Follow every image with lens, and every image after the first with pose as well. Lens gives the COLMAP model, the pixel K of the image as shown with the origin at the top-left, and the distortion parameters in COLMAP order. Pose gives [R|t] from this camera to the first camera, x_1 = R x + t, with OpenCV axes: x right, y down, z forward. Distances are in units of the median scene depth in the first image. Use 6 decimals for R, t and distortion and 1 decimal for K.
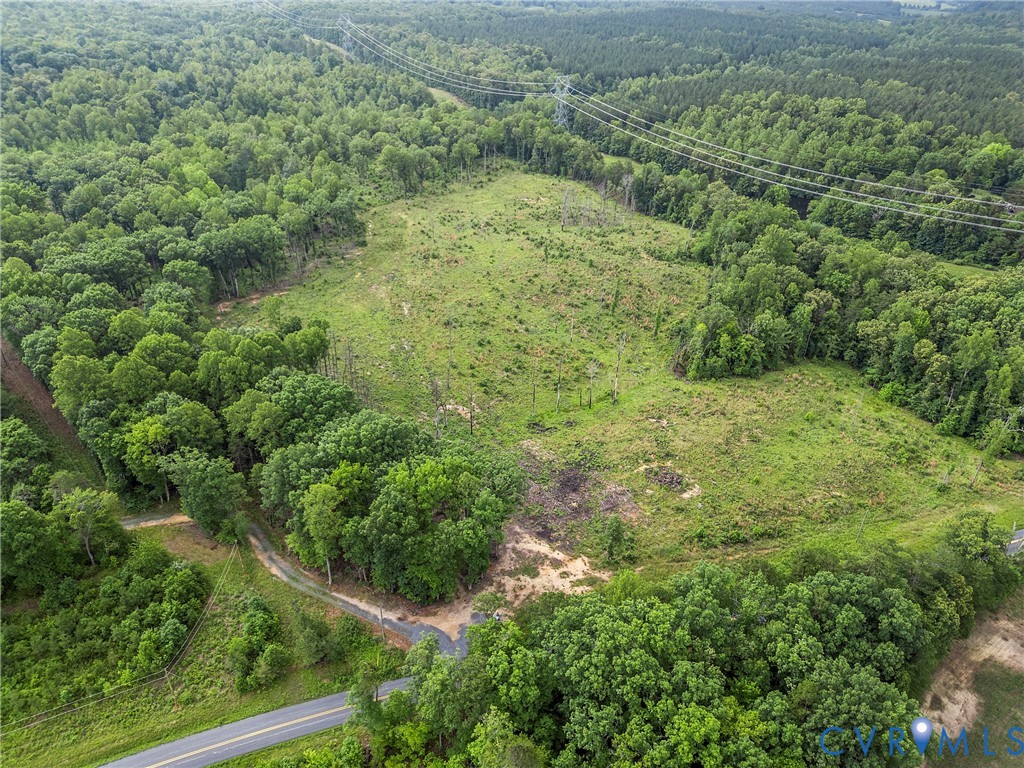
lens RADIAL K [[716.7, 0, 512.0], [0, 716.7, 384.0], [0, 0, 1]] dist [0.075495, -0.075257]
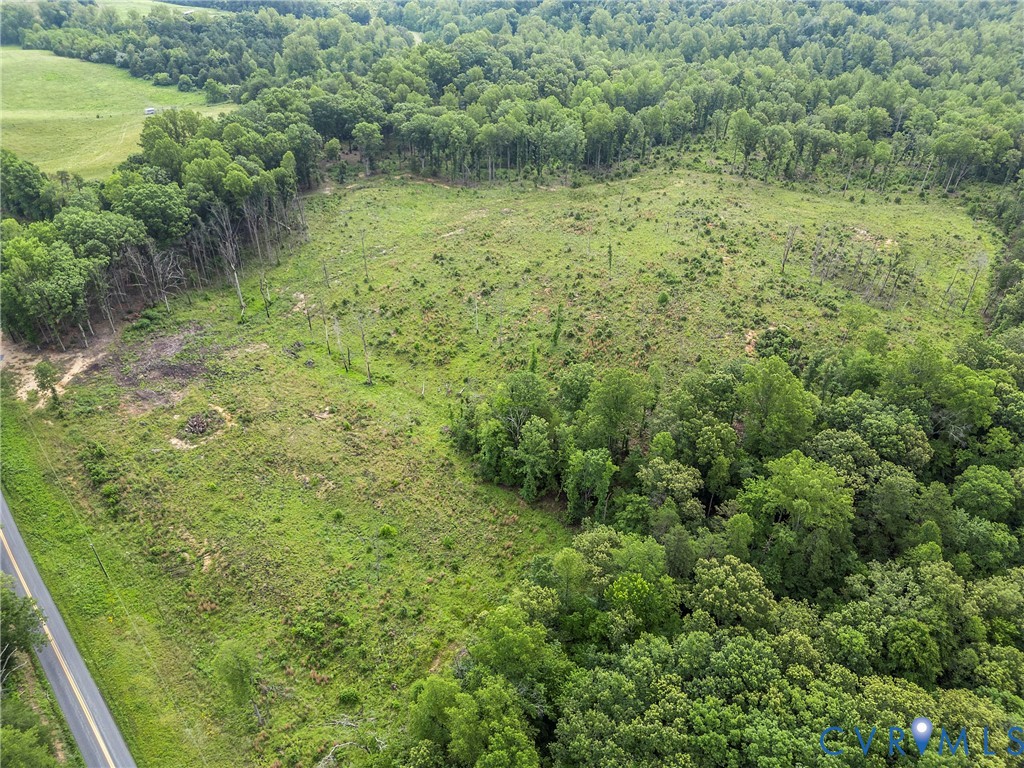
lens RADIAL K [[716.7, 0, 512.0], [0, 716.7, 384.0], [0, 0, 1]] dist [0.075495, -0.075257]
pose [[0.387074, 0.530230, -0.754341, 0.819826], [-0.484440, 0.813046, 0.322914, -0.323892], [0.784533, 0.240441, 0.571574, 0.581140]]
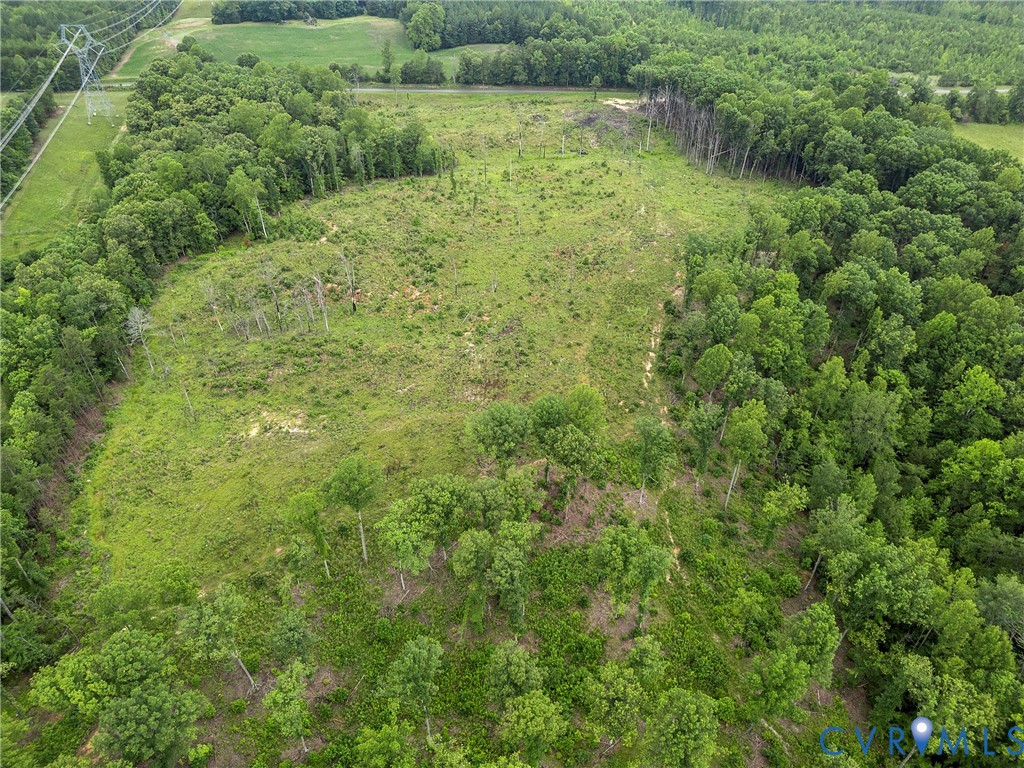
lens RADIAL K [[722.8, 0, 512.0], [0, 722.8, 384.0], [0, 0, 1]] dist [0.074649, -0.068504]
pose [[-0.919054, -0.269405, 0.287683, -0.376579], [0.171723, 0.383280, 0.907528, -1.081103], [-0.354756, 0.883469, -0.305991, 1.736908]]
